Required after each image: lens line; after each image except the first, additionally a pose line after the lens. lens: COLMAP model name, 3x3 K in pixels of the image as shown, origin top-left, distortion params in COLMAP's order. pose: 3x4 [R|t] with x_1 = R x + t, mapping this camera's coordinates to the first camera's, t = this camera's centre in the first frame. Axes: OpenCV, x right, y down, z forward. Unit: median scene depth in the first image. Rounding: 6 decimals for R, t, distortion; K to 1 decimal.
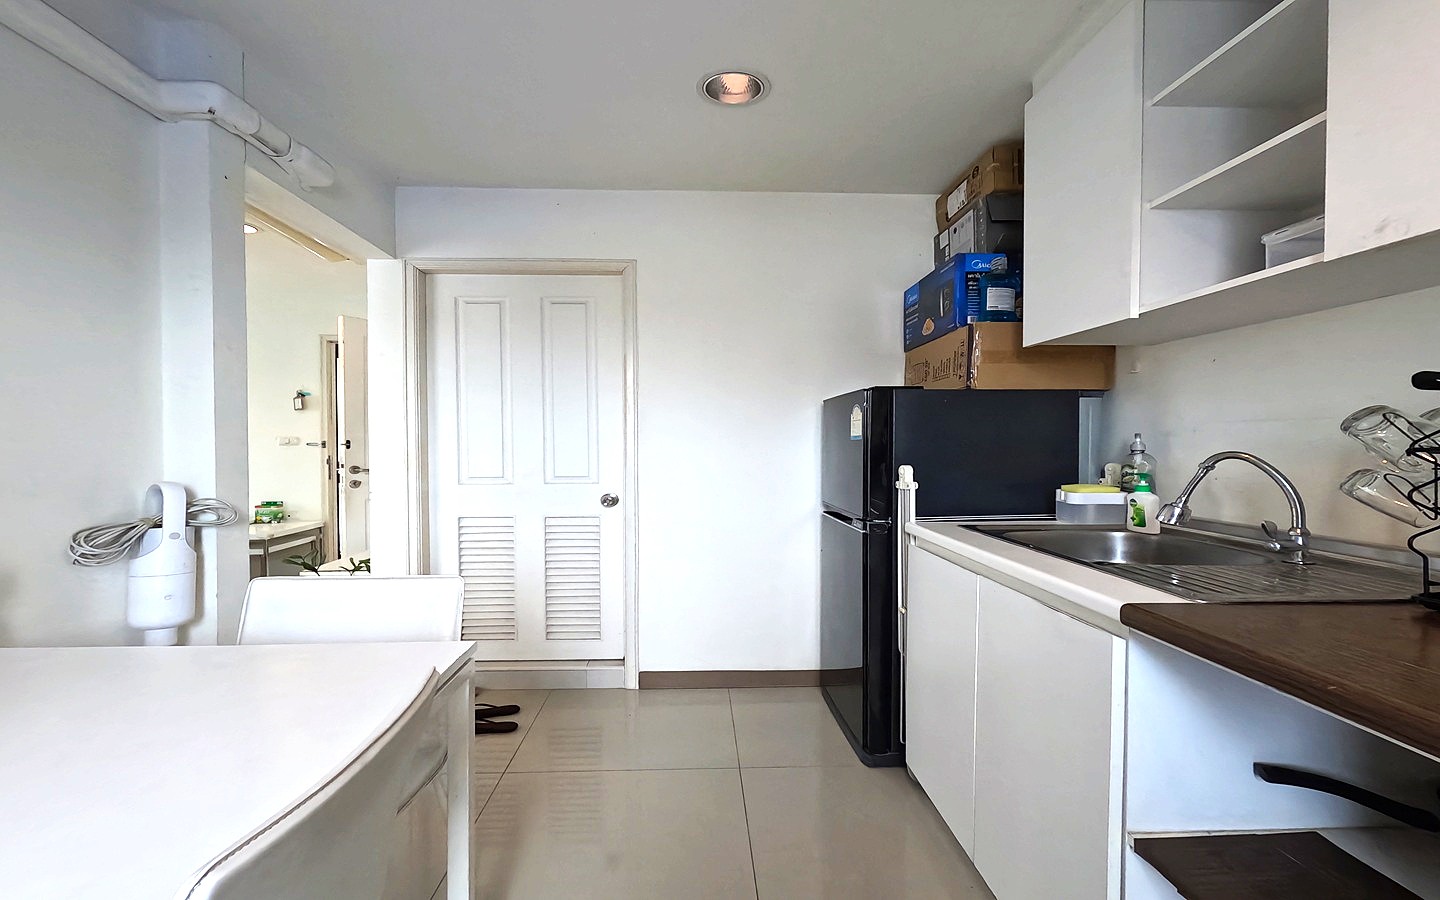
lens RADIAL K [[686.2, 0, 720.0], [0, 686.2, 450.0], [0, 0, 1]] dist [0.002223, 0.000357]
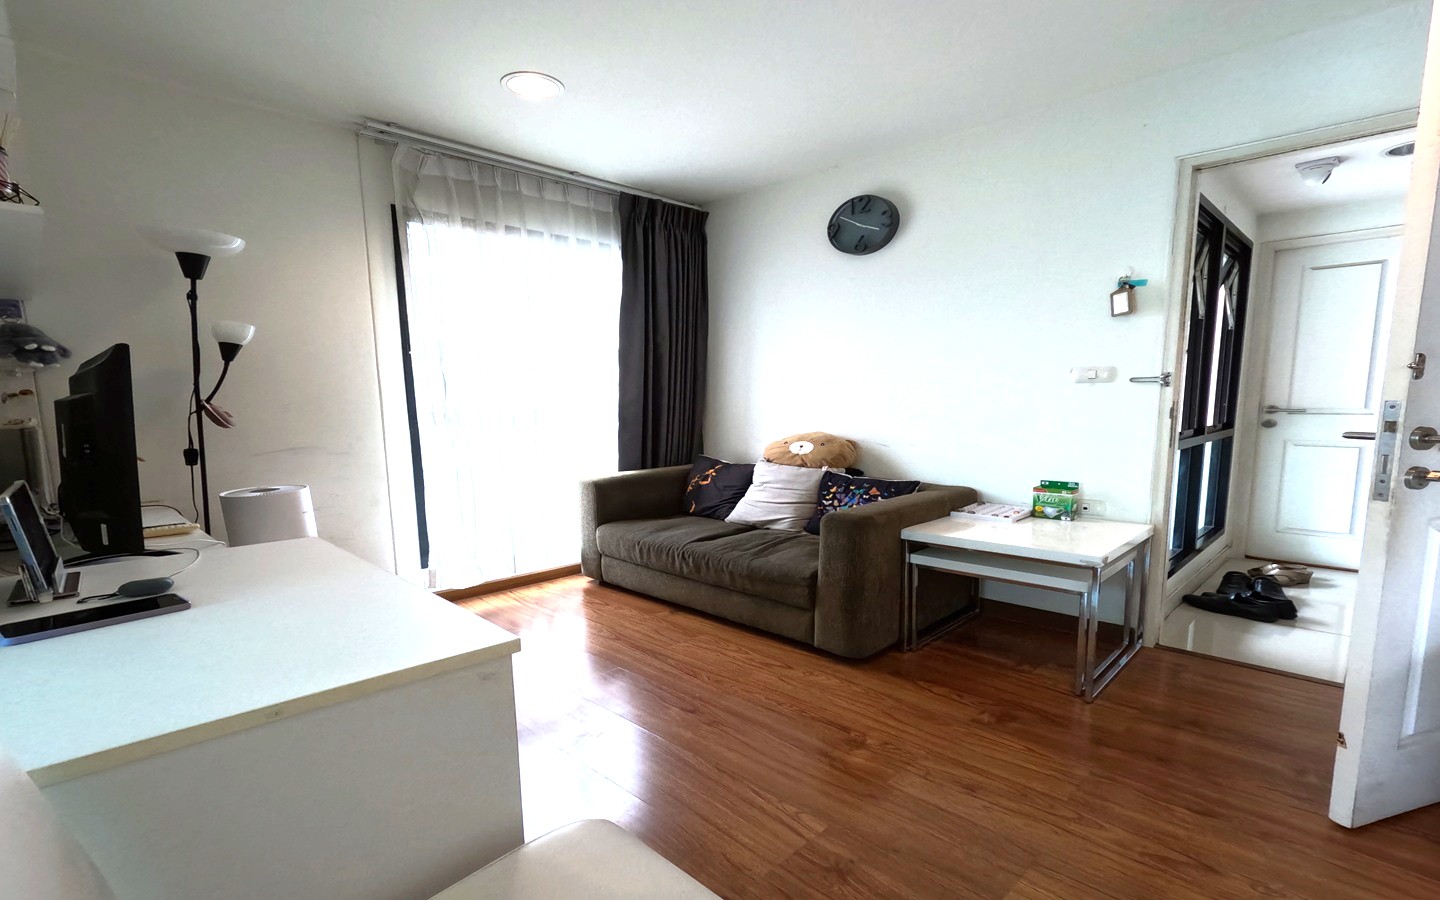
lens RADIAL K [[686.2, 0, 720.0], [0, 686.2, 450.0], [0, 0, 1]] dist [0.002223, 0.000357]
pose [[0.678503, 0.054484, -0.732575, -0.428579], [-0.002609, 0.997418, 0.071765, 0.008398], [0.734593, -0.046782, 0.676893, 0.407432]]
